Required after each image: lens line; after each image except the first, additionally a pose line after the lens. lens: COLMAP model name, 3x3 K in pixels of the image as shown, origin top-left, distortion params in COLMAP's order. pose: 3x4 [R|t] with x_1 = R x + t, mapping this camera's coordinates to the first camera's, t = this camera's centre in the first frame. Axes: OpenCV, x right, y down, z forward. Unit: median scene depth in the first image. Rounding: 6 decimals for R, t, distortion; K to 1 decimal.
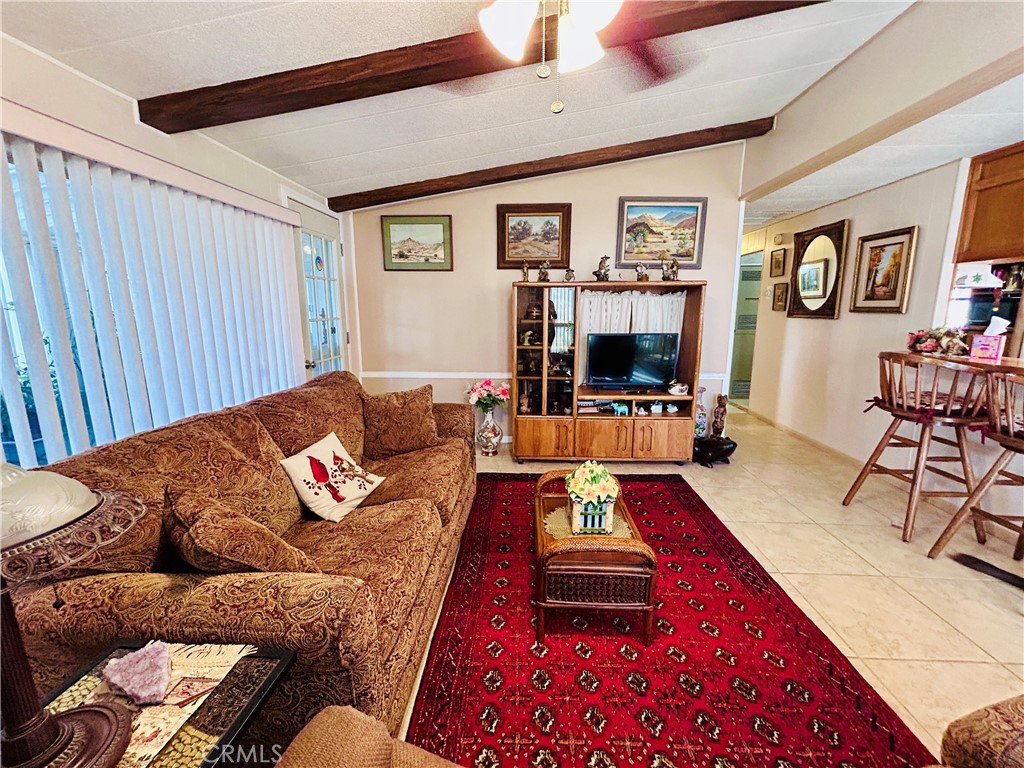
lens RADIAL K [[412.5, 0, 511.1], [0, 412.5, 382.0], [0, 0, 1]] dist [0.000011, 0.000476]
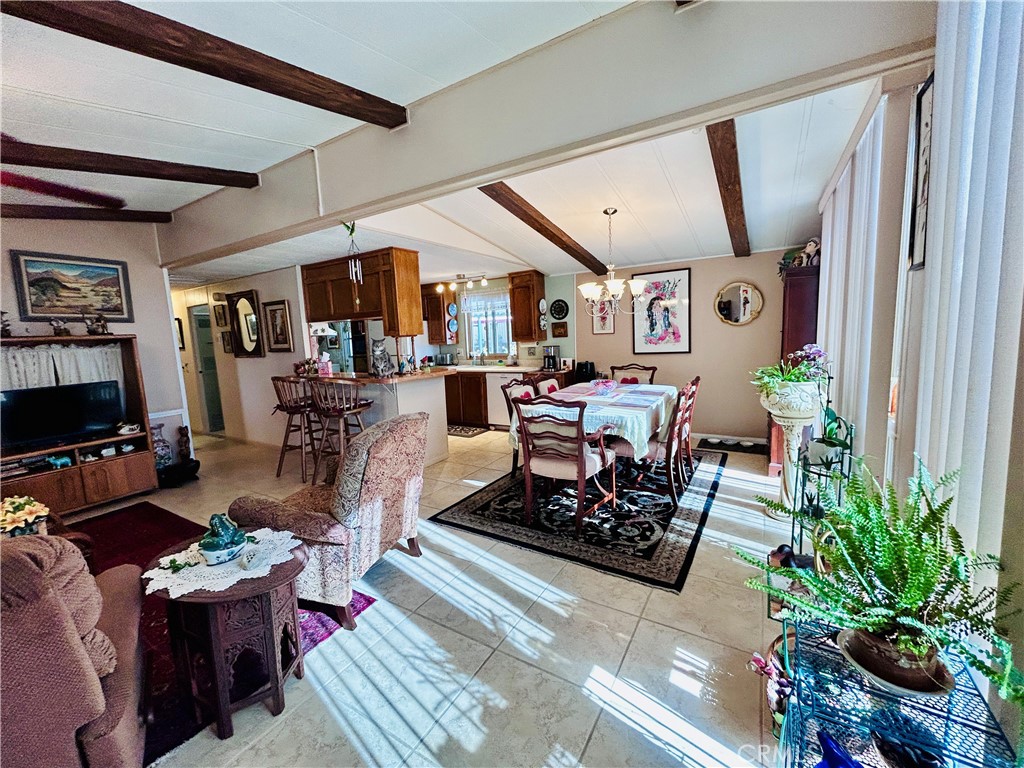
lens RADIAL K [[412.5, 0, 511.1], [0, 412.5, 382.0], [0, 0, 1]] dist [0.000011, 0.000476]
pose [[0.478574, -0.123414, 0.869331, -0.058777], [0.197880, 0.979762, 0.030156, 0.064876], [-0.855459, 0.157591, 0.493310, -0.470867]]
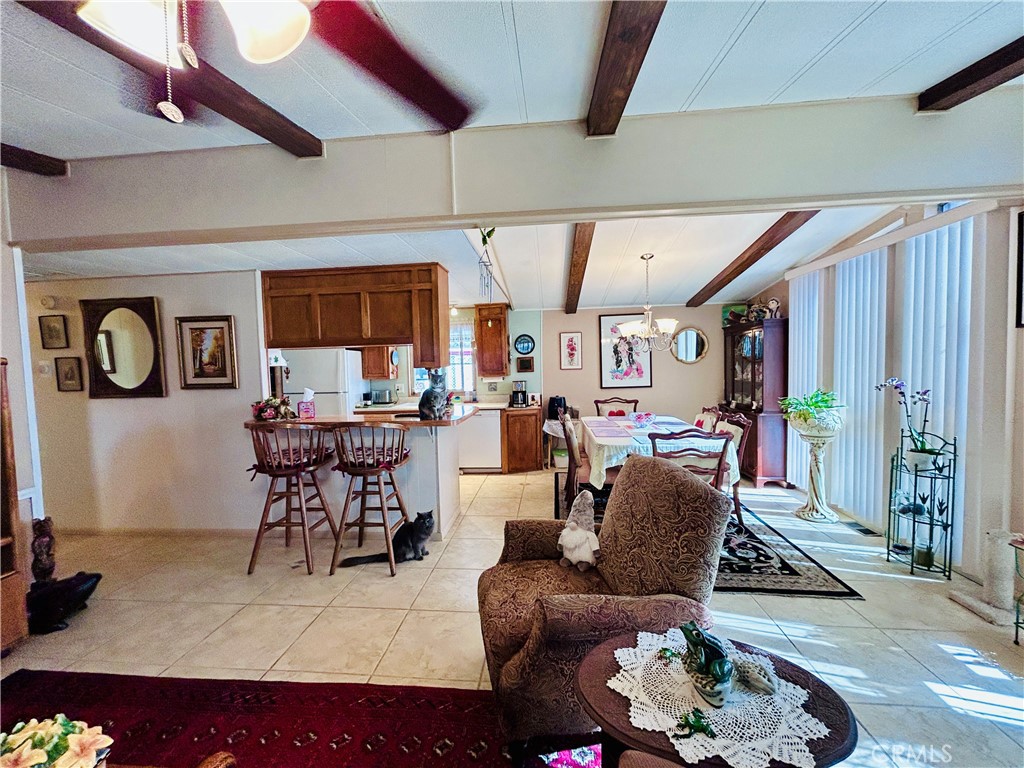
lens RADIAL K [[412.5, 0, 511.1], [0, 412.5, 382.0], [0, 0, 1]] dist [0.000011, 0.000476]
pose [[0.043629, -0.046396, 0.997970, -0.145174], [0.202876, 0.978519, 0.036622, -0.064623], [-0.978232, 0.200866, 0.052104, 0.173078]]
